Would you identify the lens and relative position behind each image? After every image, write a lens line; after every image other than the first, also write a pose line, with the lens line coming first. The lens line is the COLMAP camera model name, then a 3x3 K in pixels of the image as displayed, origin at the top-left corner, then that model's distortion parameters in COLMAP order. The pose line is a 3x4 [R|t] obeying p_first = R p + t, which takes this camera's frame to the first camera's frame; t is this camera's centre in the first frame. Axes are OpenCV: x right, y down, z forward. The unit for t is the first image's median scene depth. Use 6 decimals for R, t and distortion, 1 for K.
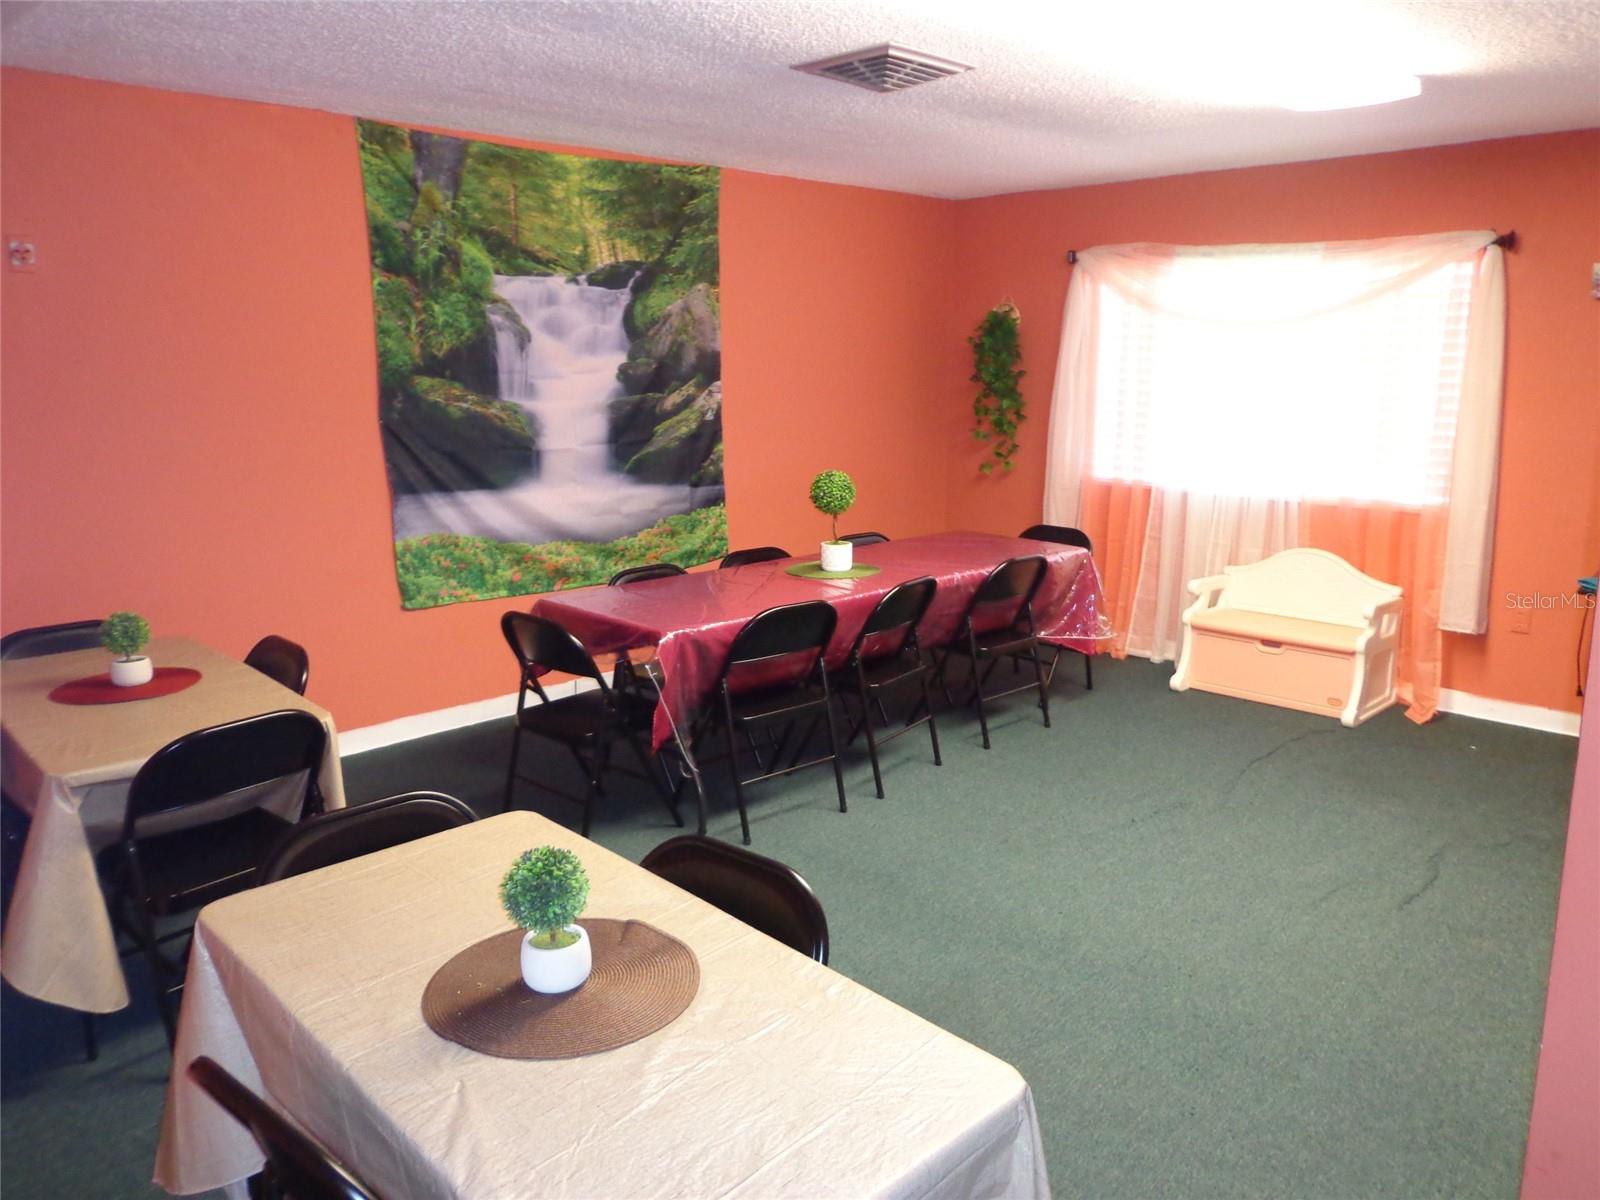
lens RADIAL K [[1181.3, 0, 808.2], [0, 1181.3, 601.5], [0, 0, 1]] dist [-0.005396, 0.014453]
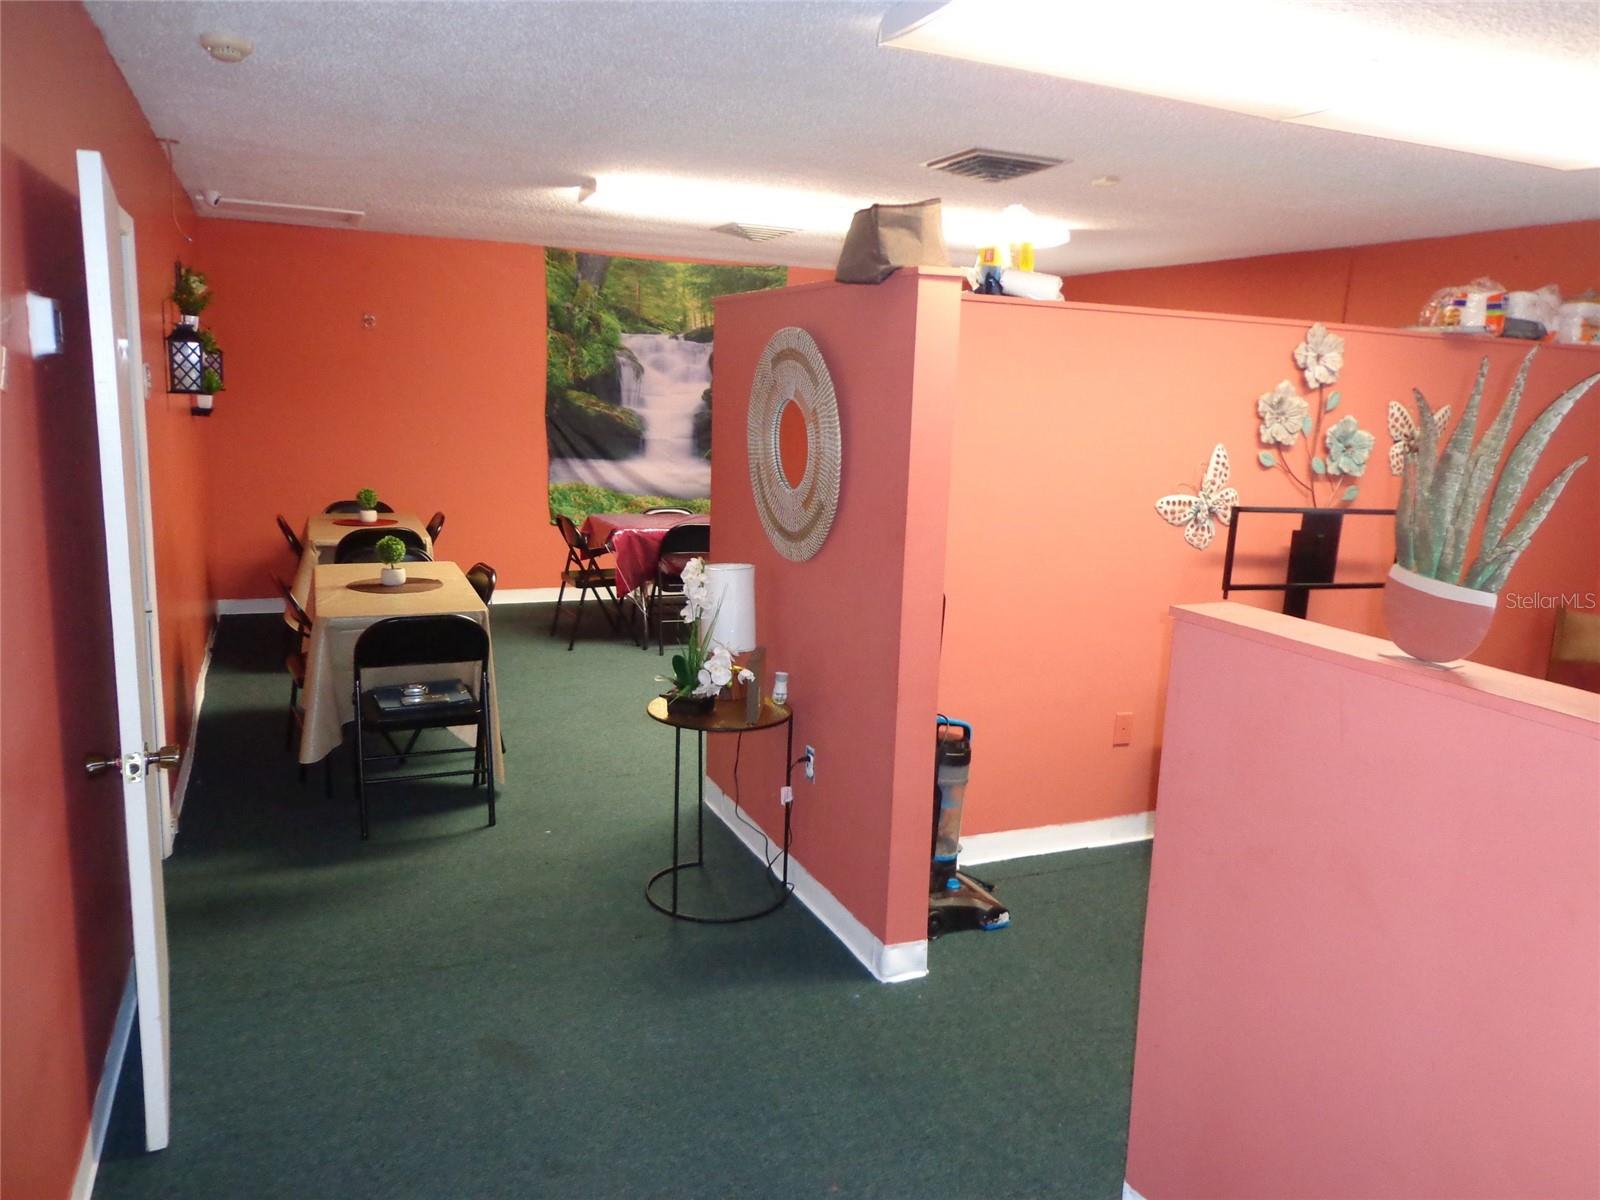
lens RADIAL K [[1181.3, 0, 800.4], [0, 1181.3, 594.8], [0, 0, 1]] dist [-0.005396, 0.014453]
pose [[0.933134, 0.101428, -0.344926, 0.593962], [-0.114016, 0.993344, -0.016350, 0.094389], [0.340972, 0.054584, 0.938488, -0.481239]]
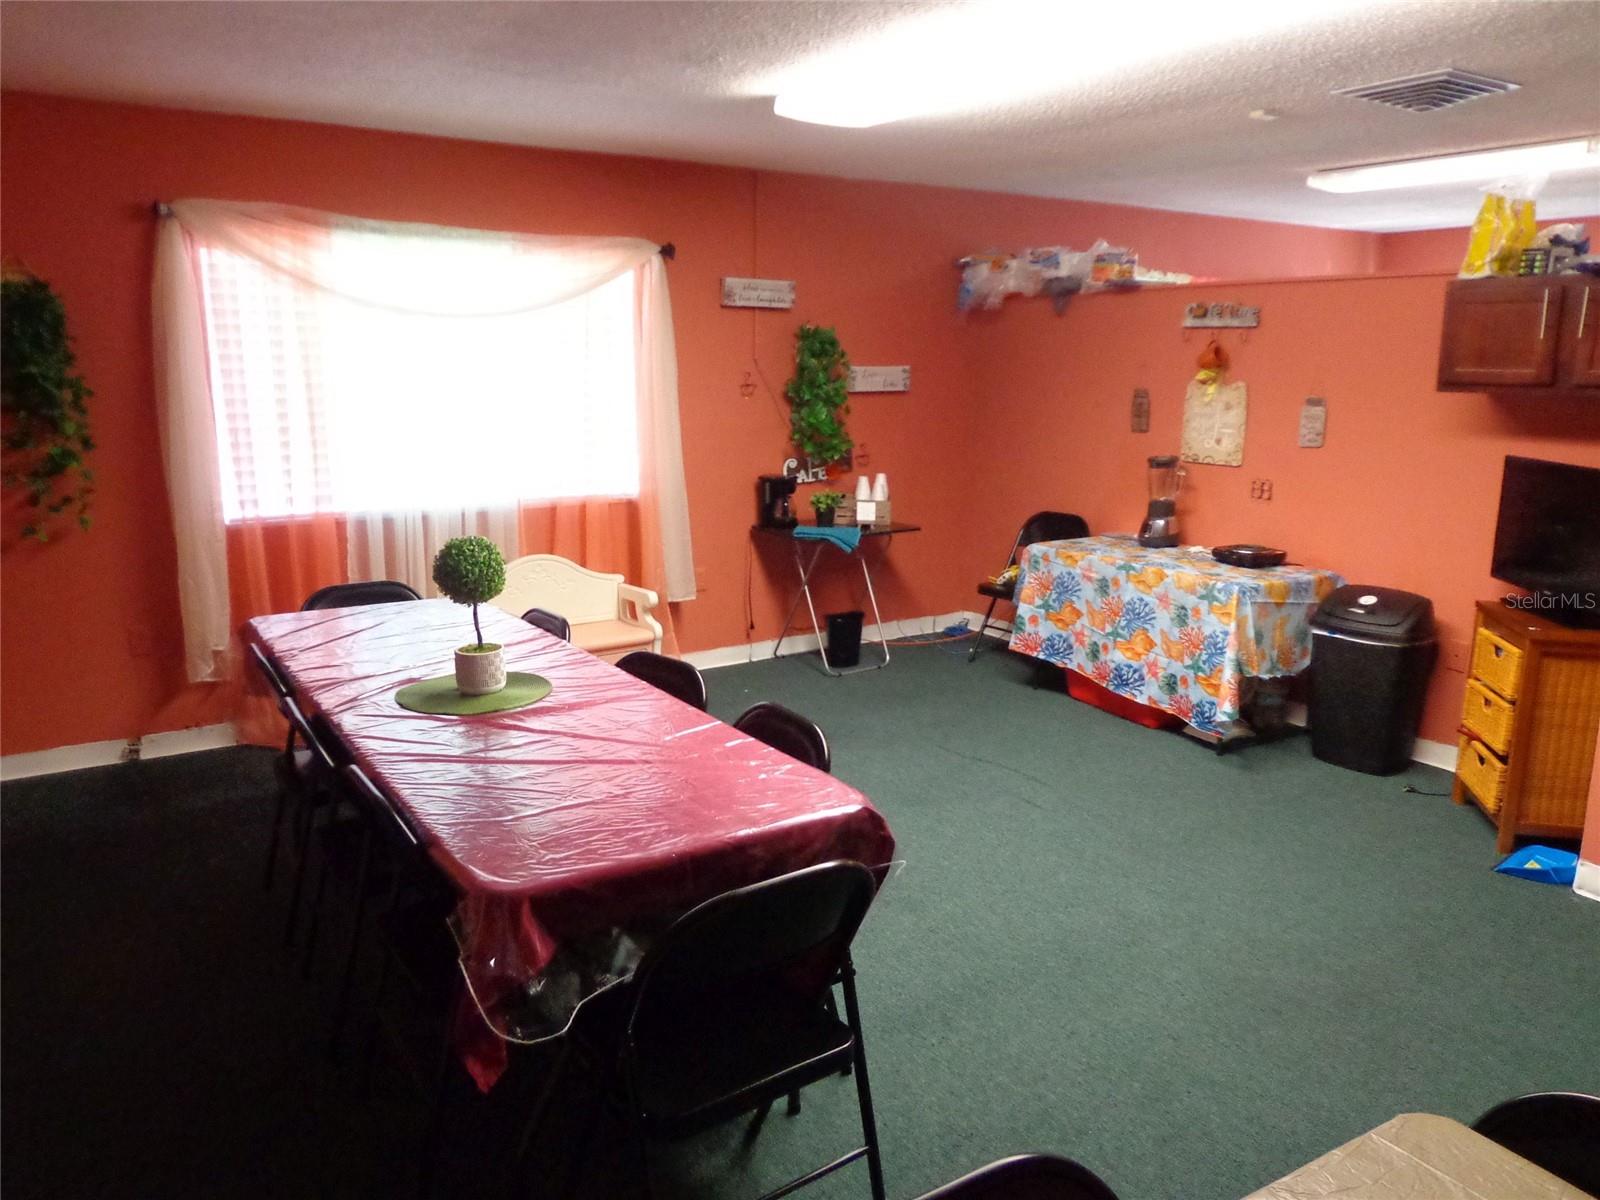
lens RADIAL K [[1181.3, 0, 808.5], [0, 1181.3, 595.7], [0, 0, 1]] dist [-0.005396, 0.014453]
pose [[0.193457, -0.198695, 0.960778, -0.344444], [0.194816, 0.967558, 0.160870, -0.093071], [-0.961572, 0.156053, 0.225890, 0.435420]]
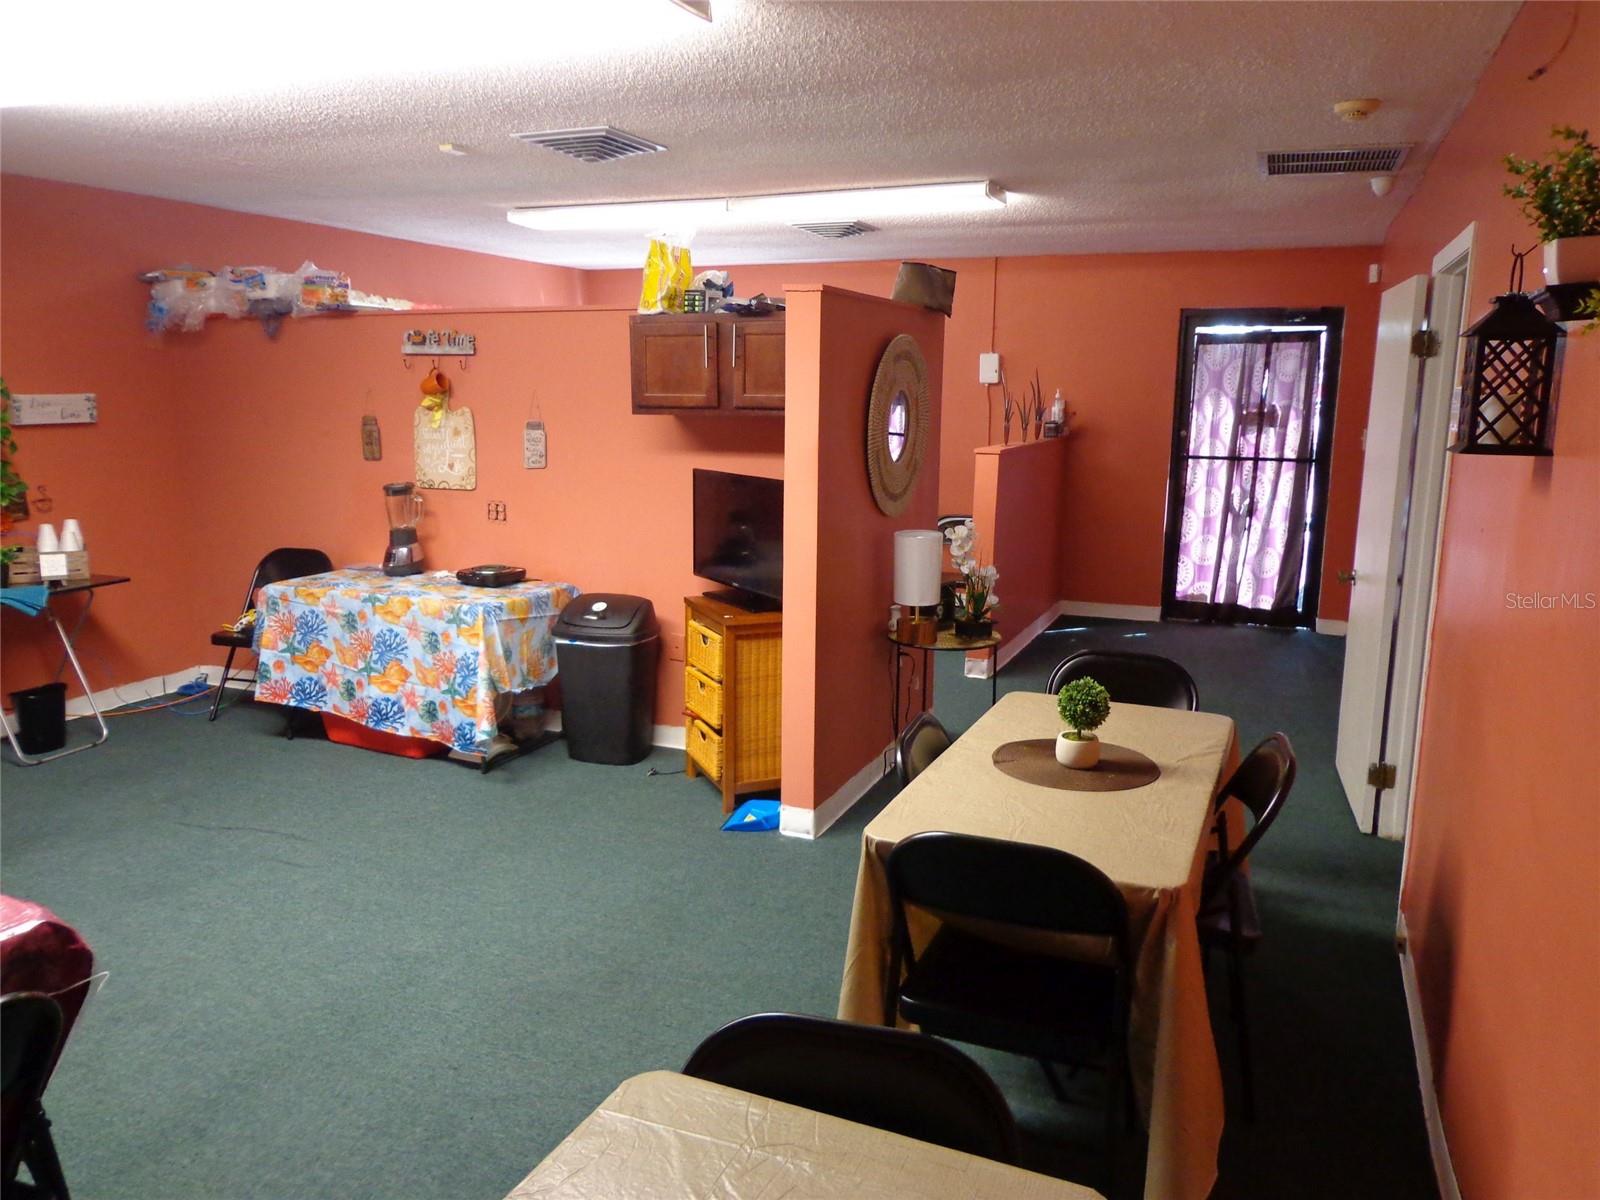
lens RADIAL K [[1181.3, 0, 805.7], [0, 1181.3, 596.2], [0, 0, 1]] dist [-0.005396, 0.014453]
pose [[-0.401898, -0.167464, 0.900241, -0.344012], [0.180597, 0.949327, 0.257220, -0.090890], [-0.897699, 0.265957, -0.351289, 0.419732]]
